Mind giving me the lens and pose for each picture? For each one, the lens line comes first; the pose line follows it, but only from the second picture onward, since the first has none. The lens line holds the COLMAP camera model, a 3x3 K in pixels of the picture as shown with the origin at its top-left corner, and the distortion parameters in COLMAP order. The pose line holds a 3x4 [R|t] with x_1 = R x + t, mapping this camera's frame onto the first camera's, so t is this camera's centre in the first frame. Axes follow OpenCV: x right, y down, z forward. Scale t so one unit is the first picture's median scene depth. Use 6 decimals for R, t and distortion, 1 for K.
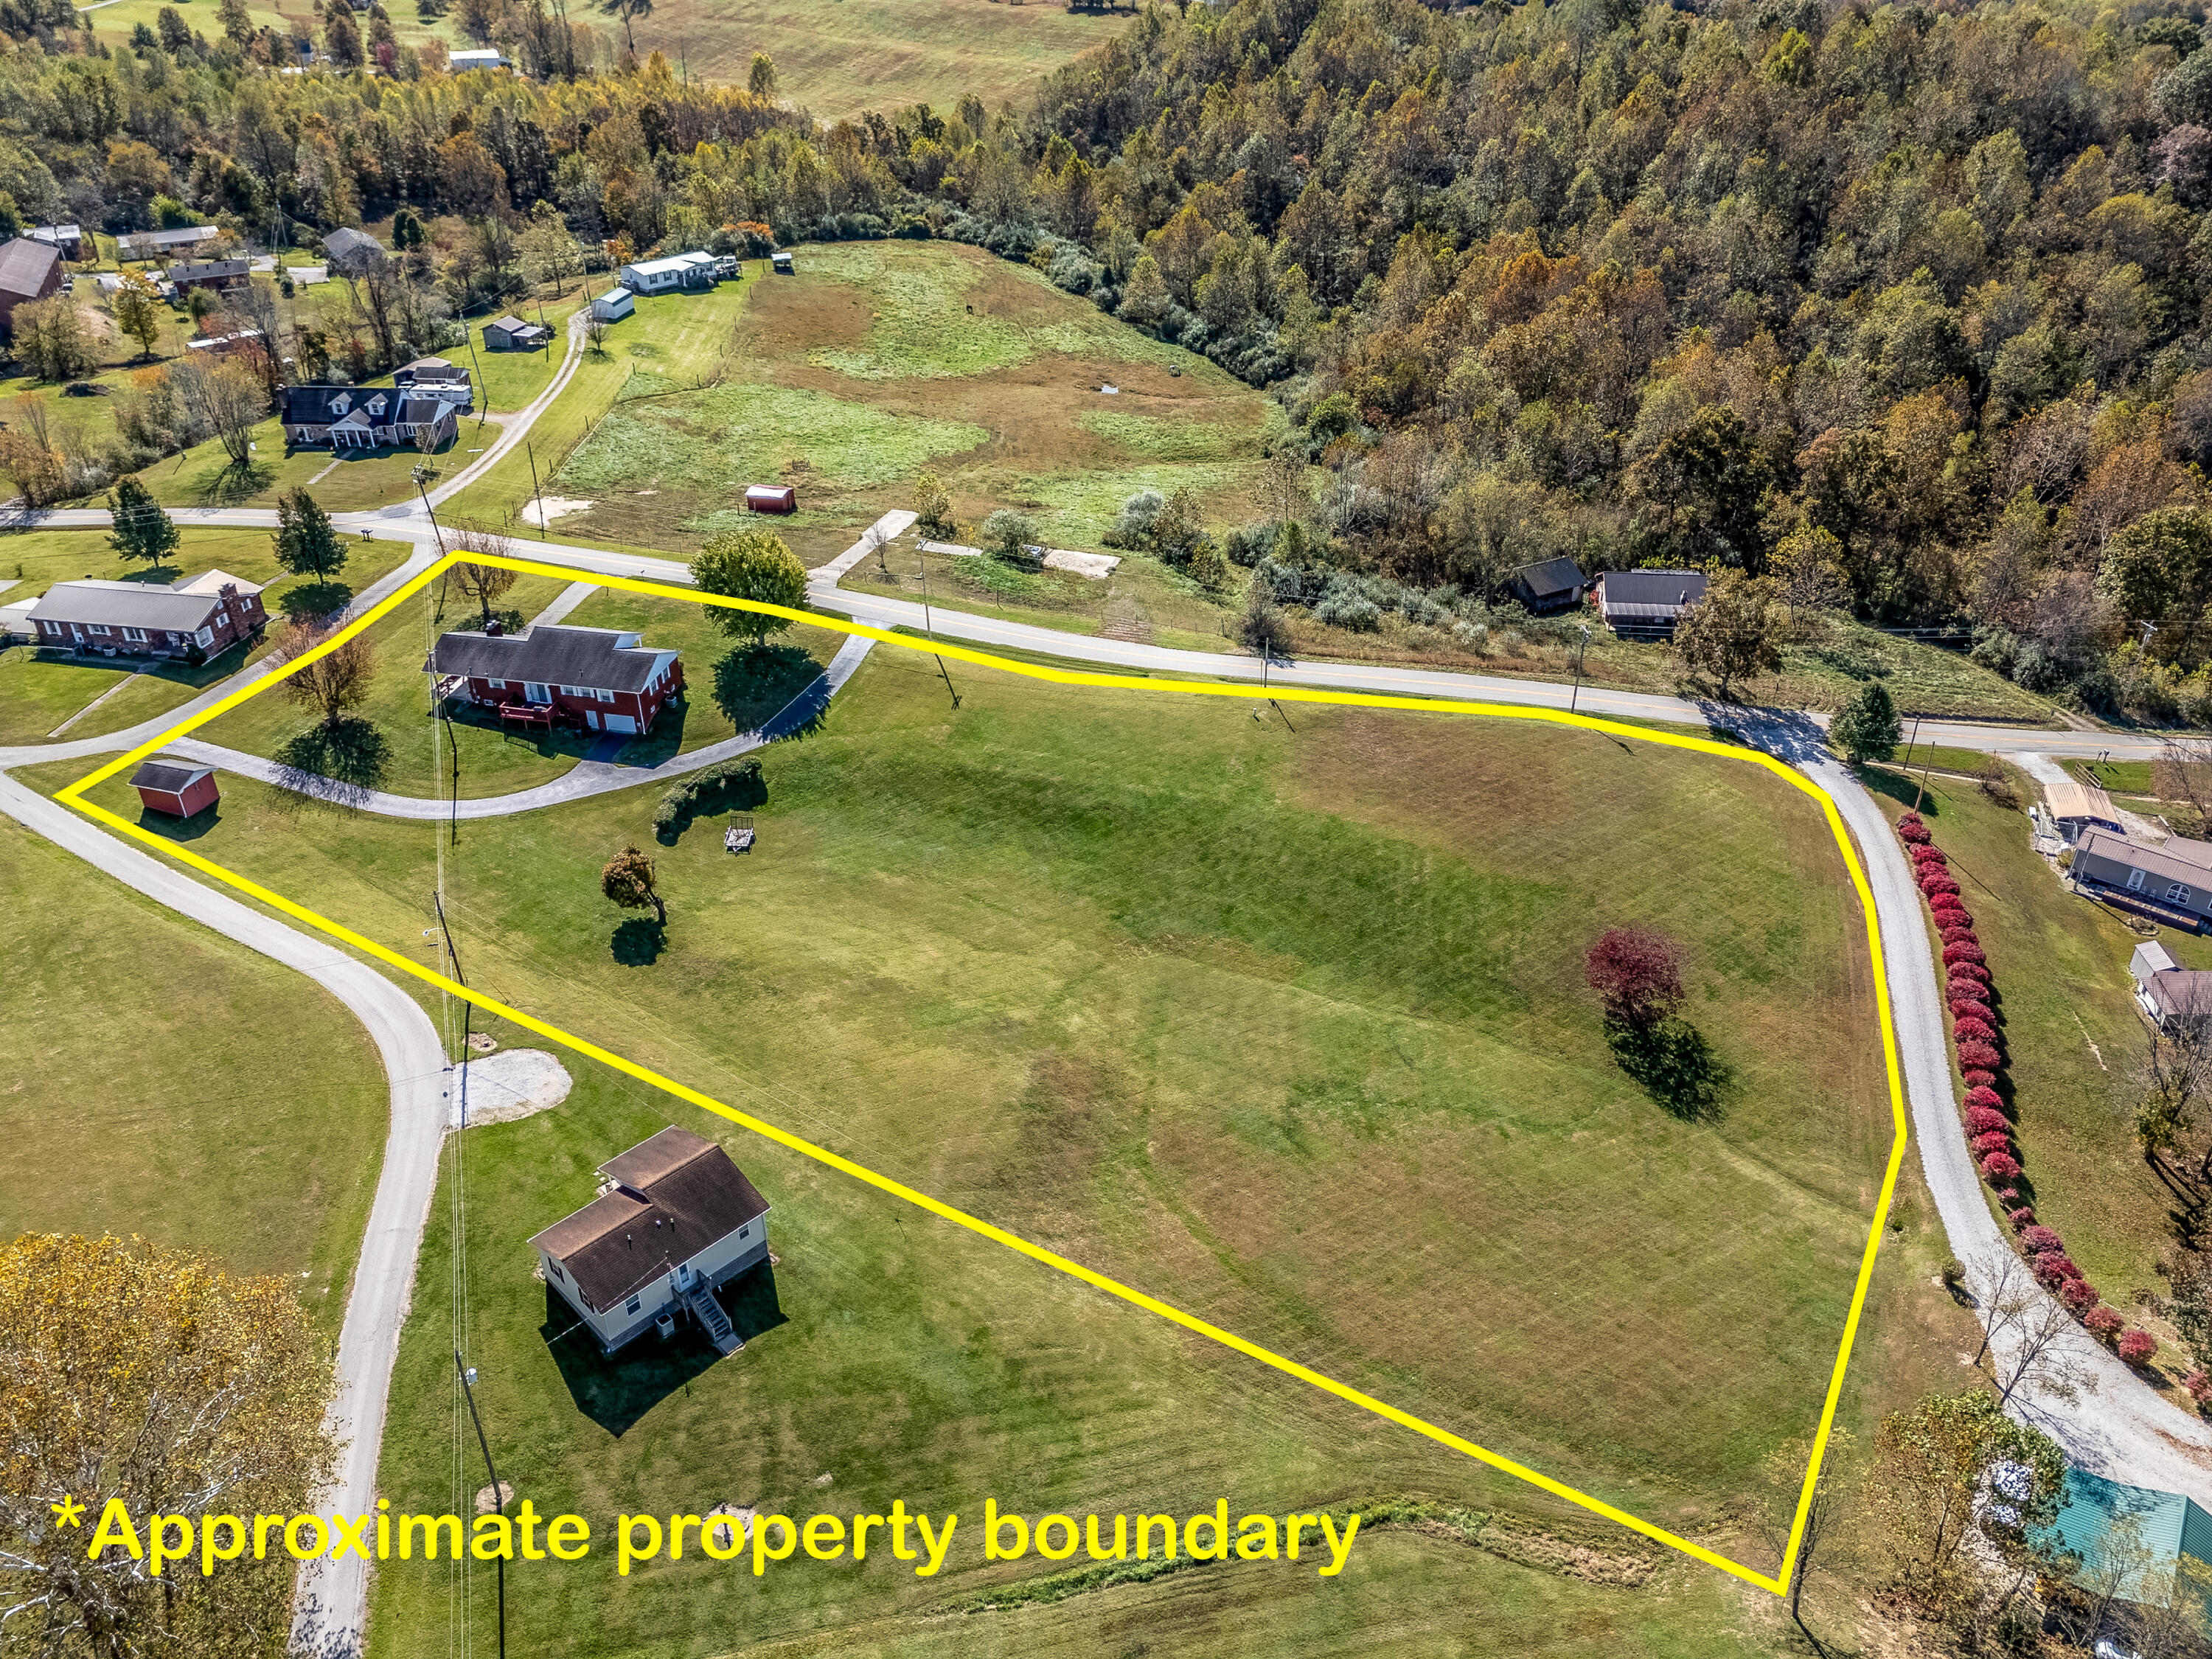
lens RADIAL K [[1702.7, 0, 1106.0], [0, 1702.7, 829.5], [0, 0, 1]] dist [0.072474, -0.079222]
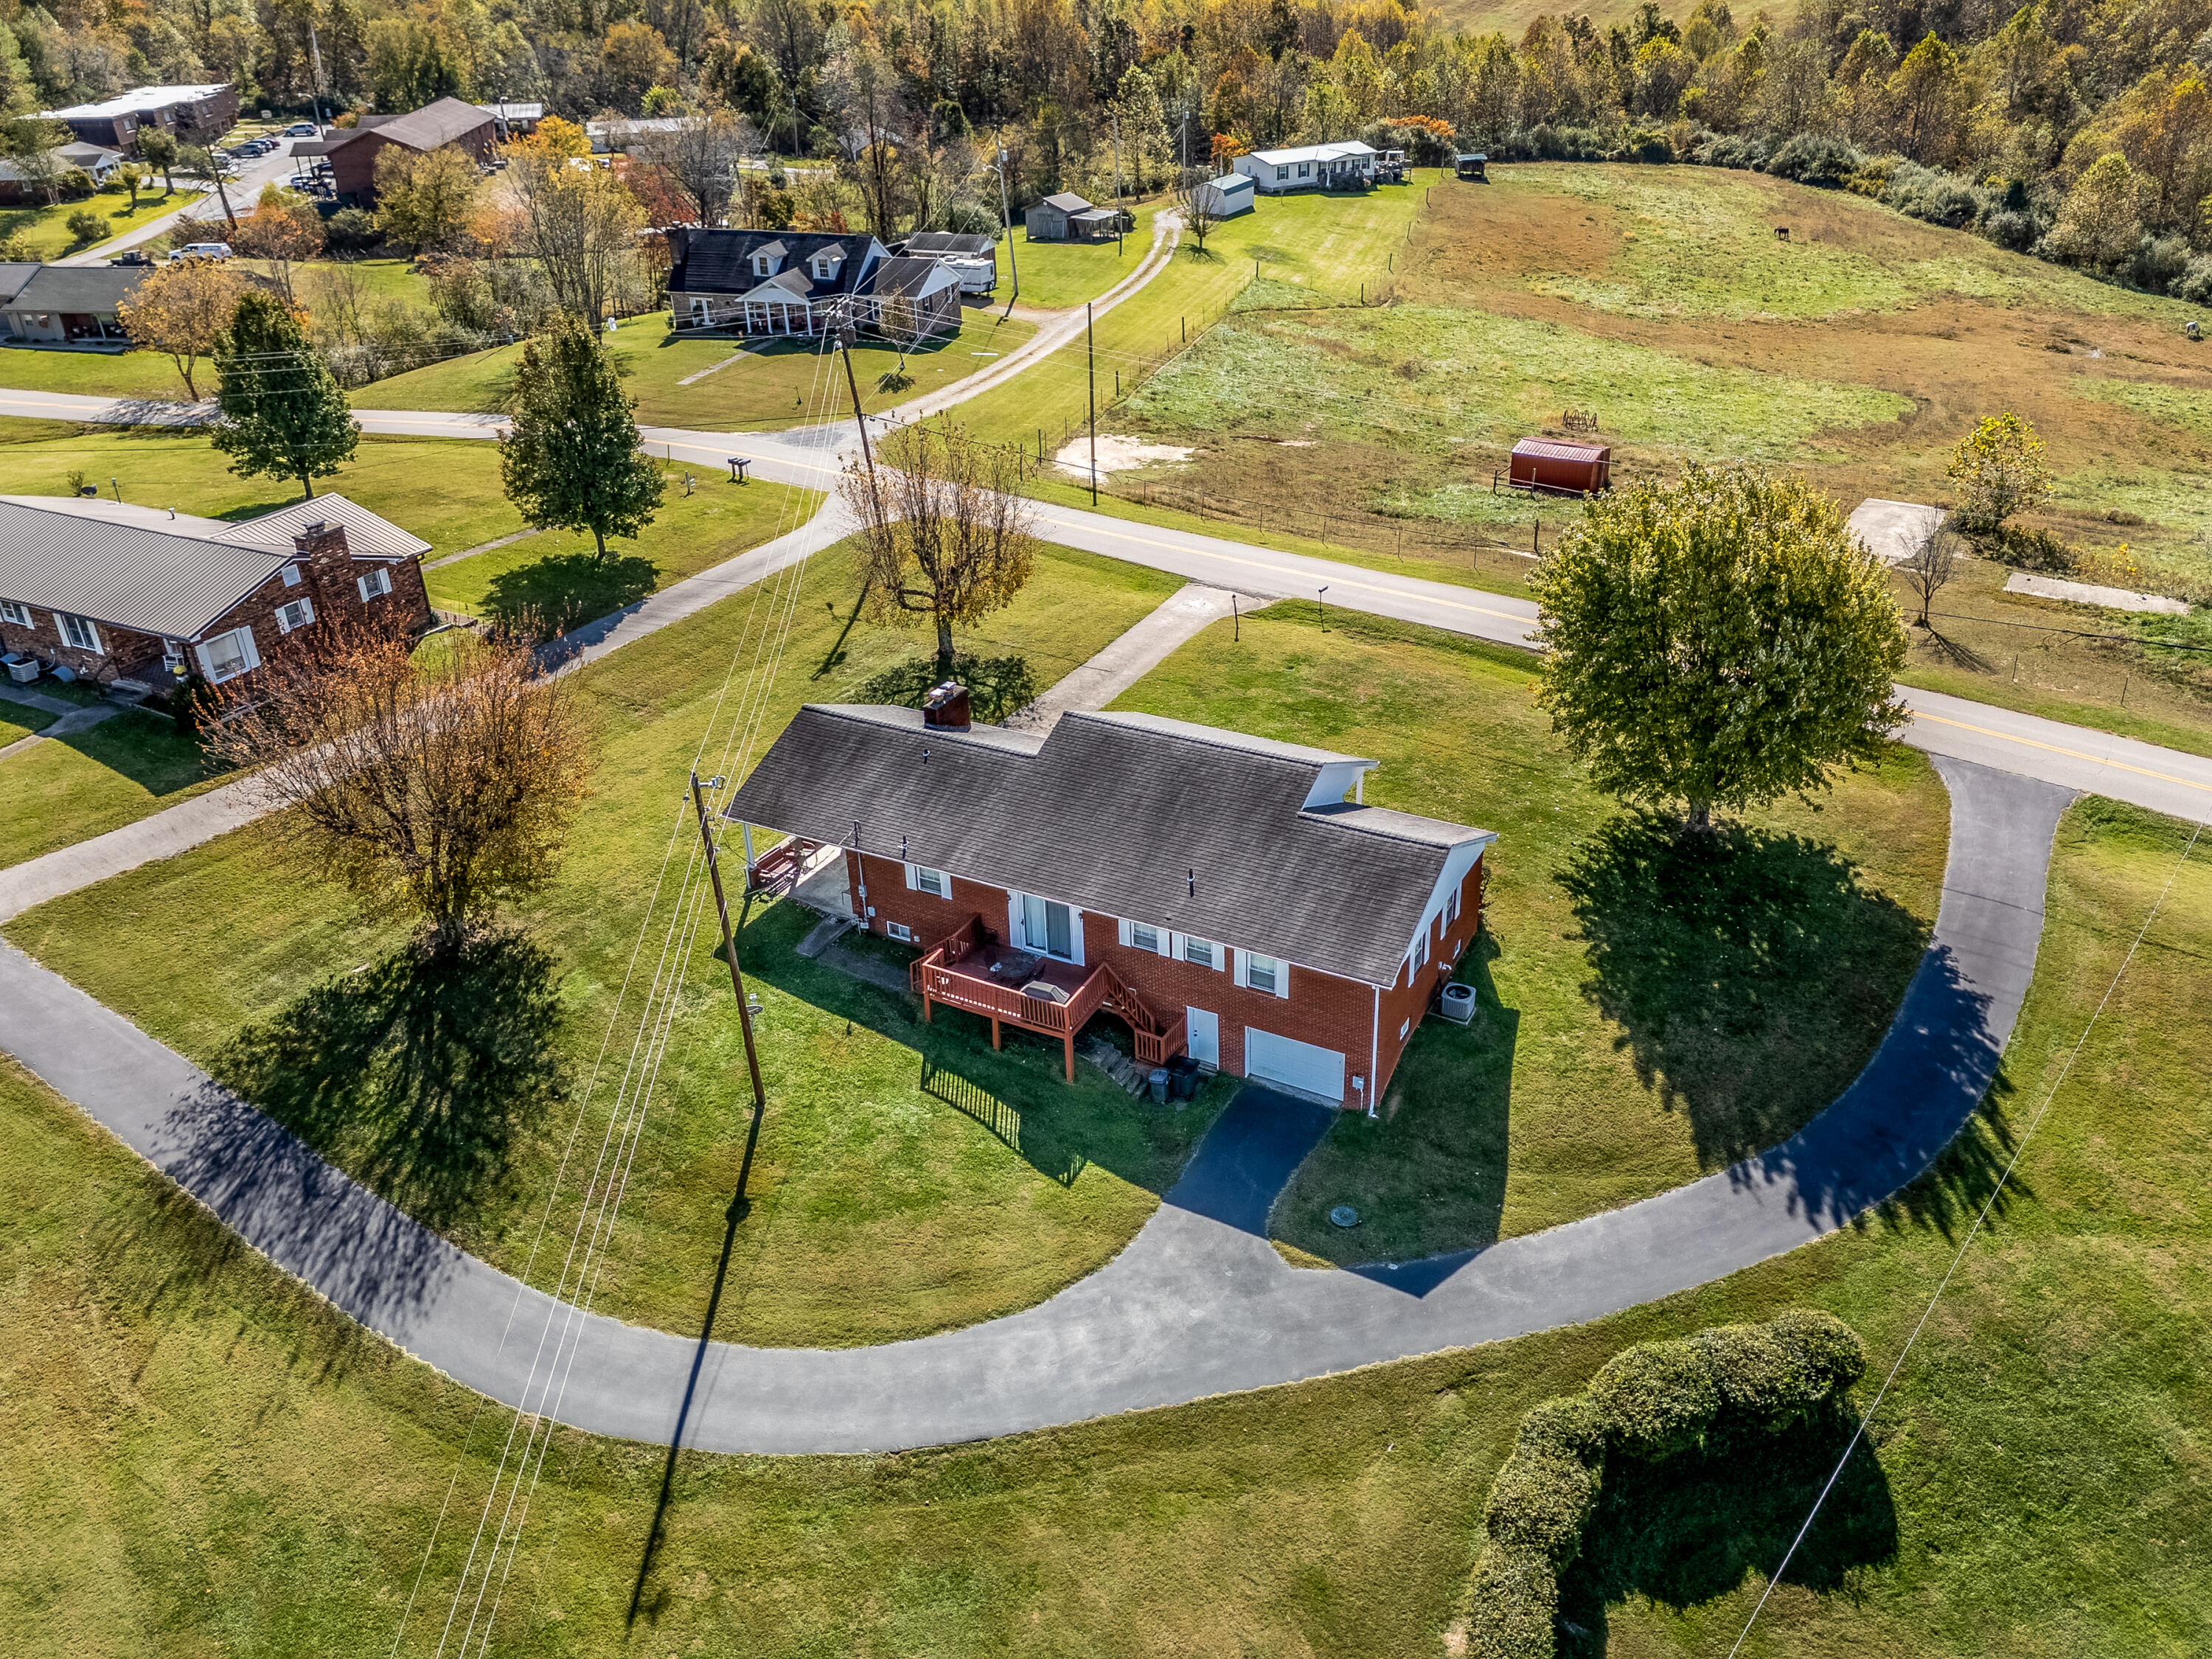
lens RADIAL K [[1702.7, 0, 1106.0], [0, 1702.7, 829.5], [0, 0, 1]] dist [0.072474, -0.079222]
pose [[0.957701, 0.117561, -0.262656, -0.195191], [-0.129234, 0.991231, -0.027555, -0.072507], [0.257114, 0.060334, 0.964496, 0.568571]]
